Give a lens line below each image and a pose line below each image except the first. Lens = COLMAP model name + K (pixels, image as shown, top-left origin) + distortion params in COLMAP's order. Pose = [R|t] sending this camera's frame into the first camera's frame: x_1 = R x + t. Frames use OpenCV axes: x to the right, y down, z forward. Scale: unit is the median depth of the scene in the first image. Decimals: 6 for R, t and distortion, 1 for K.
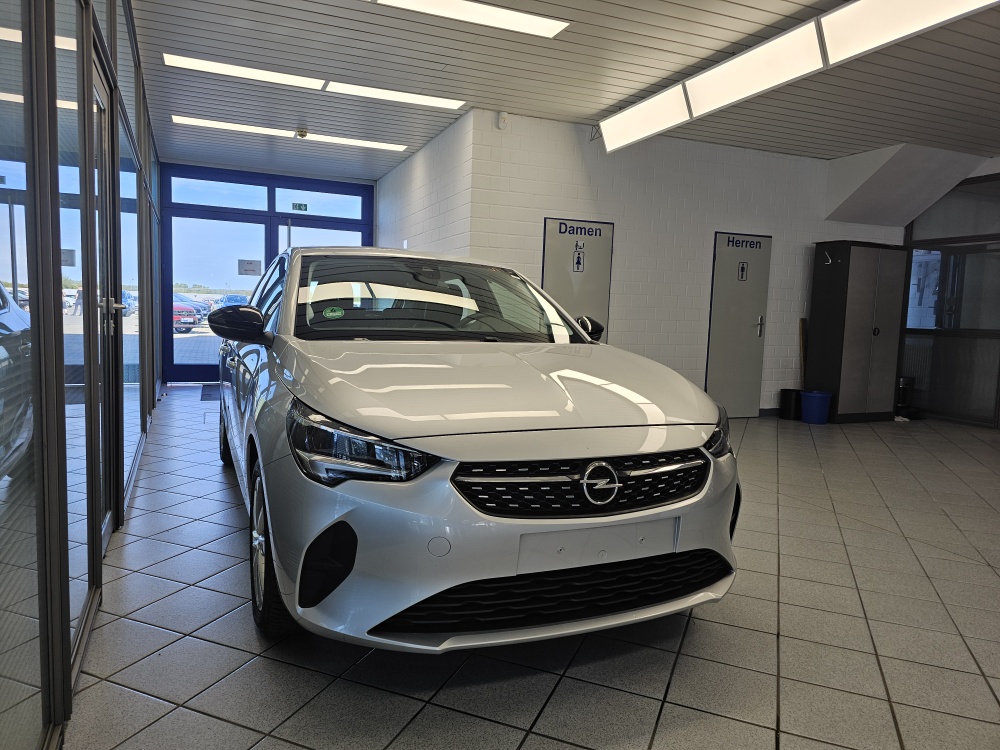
lens RADIAL K [[665.5, 0, 506.7], [0, 665.5, 372.9], [0, 0, 1]] dist [0.083203, -0.101629]
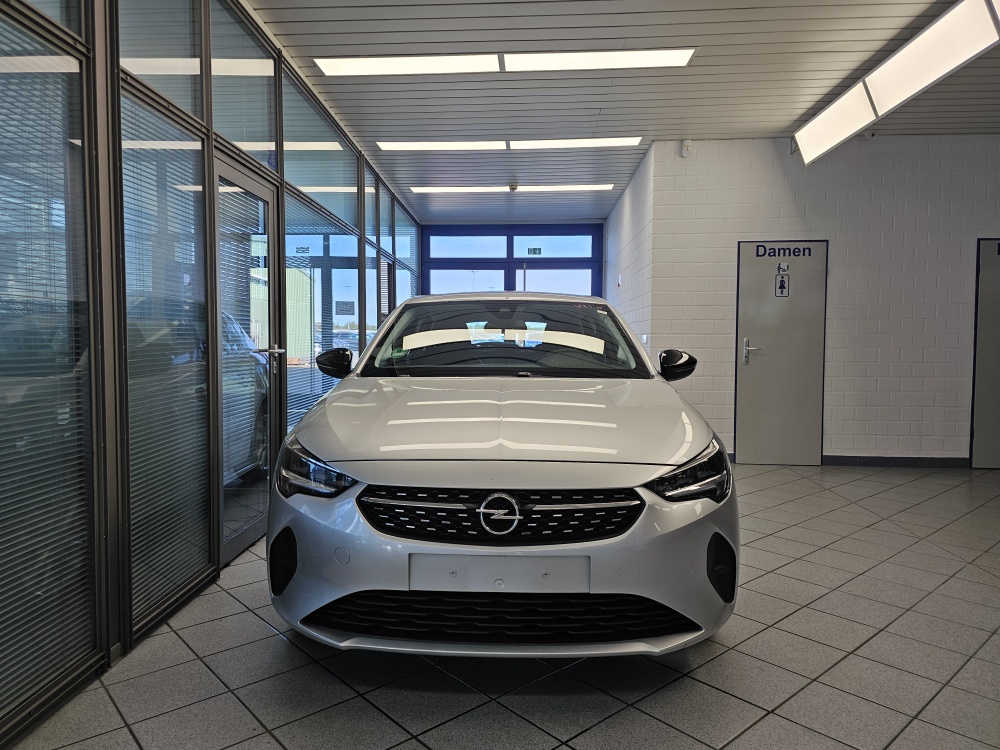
lens RADIAL K [[679.4, 0, 503.0], [0, 679.4, 367.9], [0, 0, 1]] dist [0.040915, -0.041505]
pose [[0.899567, -0.011546, -0.436629, 0.213244], [-0.012783, 0.998526, -0.052740, -0.002430], [0.436595, 0.053025, 0.898094, 0.012193]]
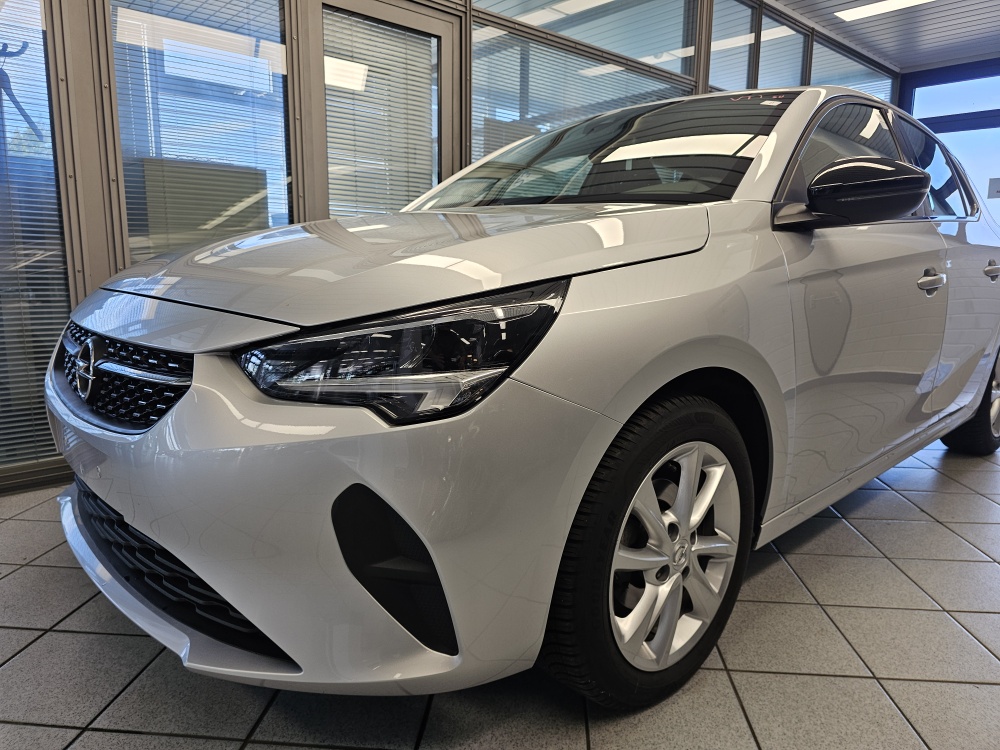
lens RADIAL K [[697.4, 0, 500.6], [0, 697.4, 370.3], [0, 0, 1]] dist [0.006121, -0.002870]
pose [[0.306703, 0.124340, -0.943649, 0.333251], [-0.086080, 0.990991, 0.102601, 0.019265], [0.947905, 0.049761, 0.314643, 0.409566]]
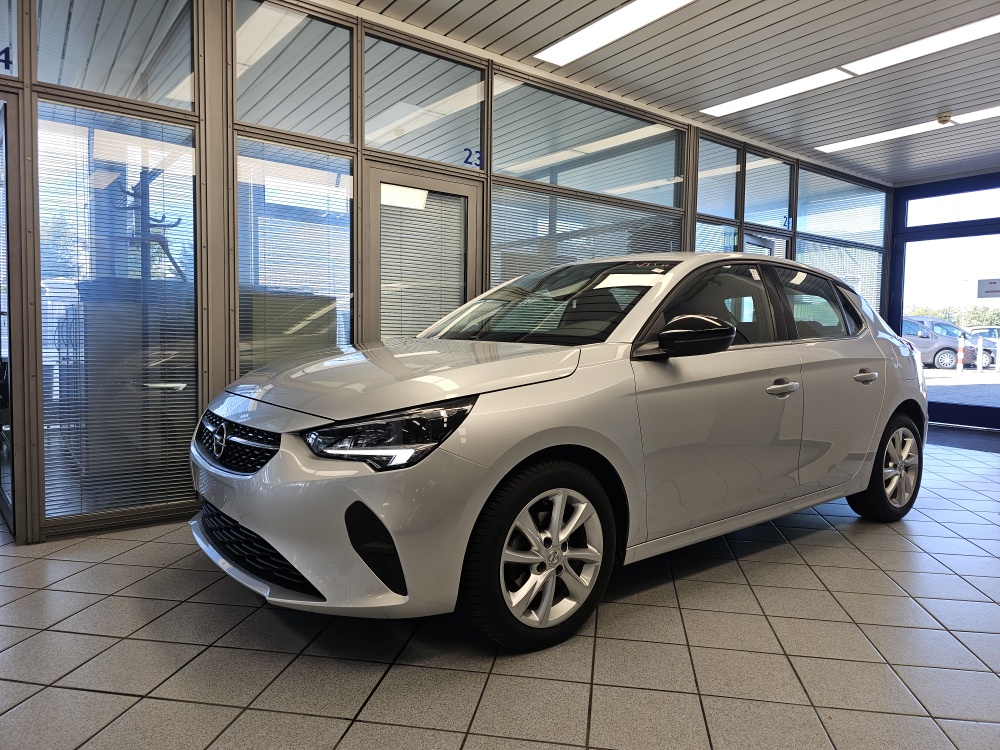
lens RADIAL K [[679.4, 0, 503.0], [0, 679.4, 367.9], [0, 0, 1]] dist [0.040915, -0.041505]
pose [[0.214639, 0.017507, -0.976537, 0.512240], [-0.092901, 0.995672, -0.002569, -0.004004], [0.972265, 0.091273, 0.215336, 0.423873]]
